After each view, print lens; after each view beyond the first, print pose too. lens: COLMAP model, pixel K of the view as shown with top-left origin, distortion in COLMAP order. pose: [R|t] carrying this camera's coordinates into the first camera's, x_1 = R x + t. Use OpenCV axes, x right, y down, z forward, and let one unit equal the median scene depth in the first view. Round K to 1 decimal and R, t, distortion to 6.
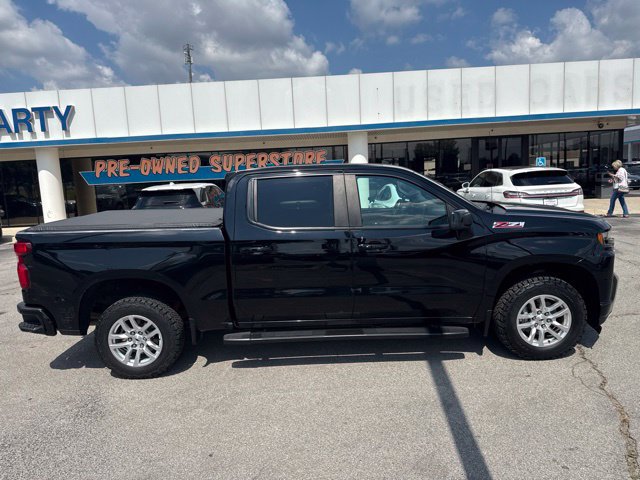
lens RADIAL K [[454.0, 0, 321.0], [0, 454.0, 239.2], [0, 0, 1]] dist [0.035150, -0.046638]
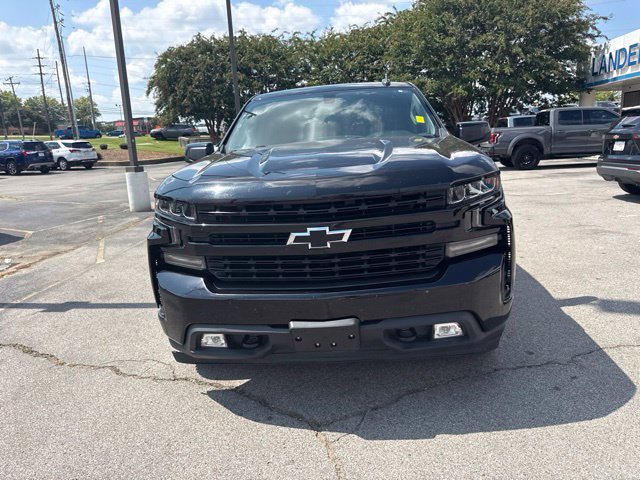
lens RADIAL K [[454.0, 0, 321.0], [0, 454.0, 239.2], [0, 0, 1]] dist [0.035150, -0.046638]
pose [[-0.072242, 0.259091, -0.963147, 0.265297], [-0.080079, 0.961046, 0.264533, -0.030577], [0.994167, 0.096238, -0.048680, 0.278538]]
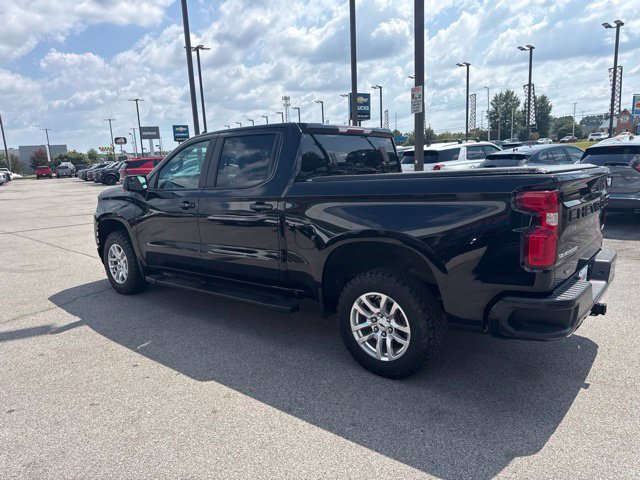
lens RADIAL K [[450.8, 0, 316.8], [0, 450.8, 242.0], [0, 0, 1]] dist [0.039817, -0.048107]
pose [[-0.761553, -0.038015, 0.646987, -0.183929], [0.165273, 0.953882, 0.250587, -0.044008], [-0.626675, 0.297765, -0.720149, 0.459918]]
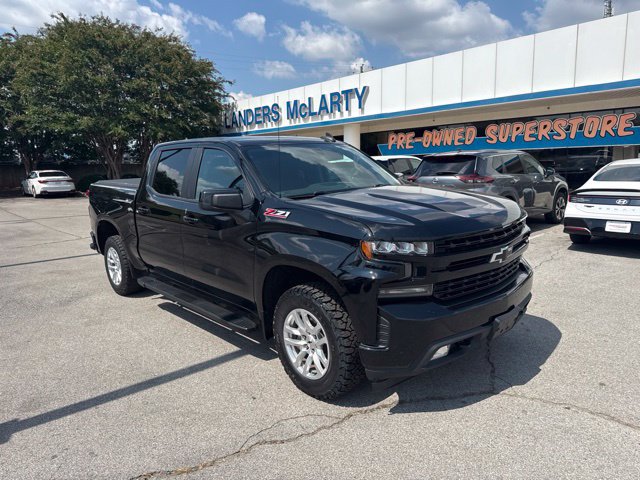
lens RADIAL K [[450.8, 0, 316.8], [0, 450.8, 242.0], [0, 0, 1]] dist [0.039817, -0.048107]
pose [[0.675346, 0.152432, -0.721576, 0.229343], [-0.102574, 0.988312, 0.112778, -0.017364], [0.730333, -0.002149, 0.683088, 0.112120]]
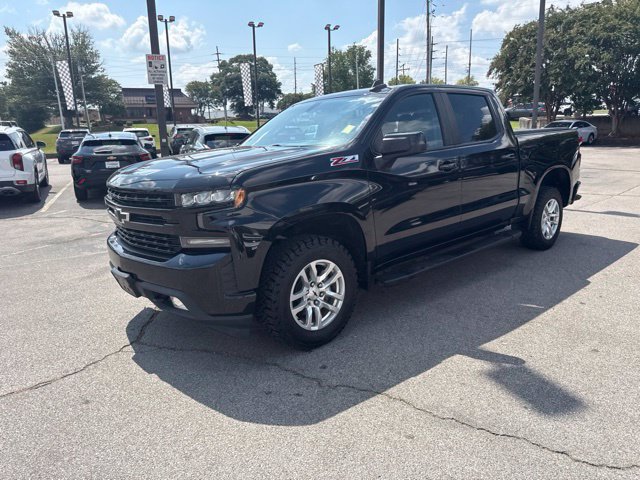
lens RADIAL K [[452.5, 0, 322.5], [0, 452.5, 235.4], [0, 0, 1]] dist [0.037185, -0.045235]
pose [[-0.745909, 0.209056, -0.632389, 0.210117], [-0.028703, 0.938493, 0.344103, -0.054439], [0.665429, 0.274821, -0.694030, 0.441127]]
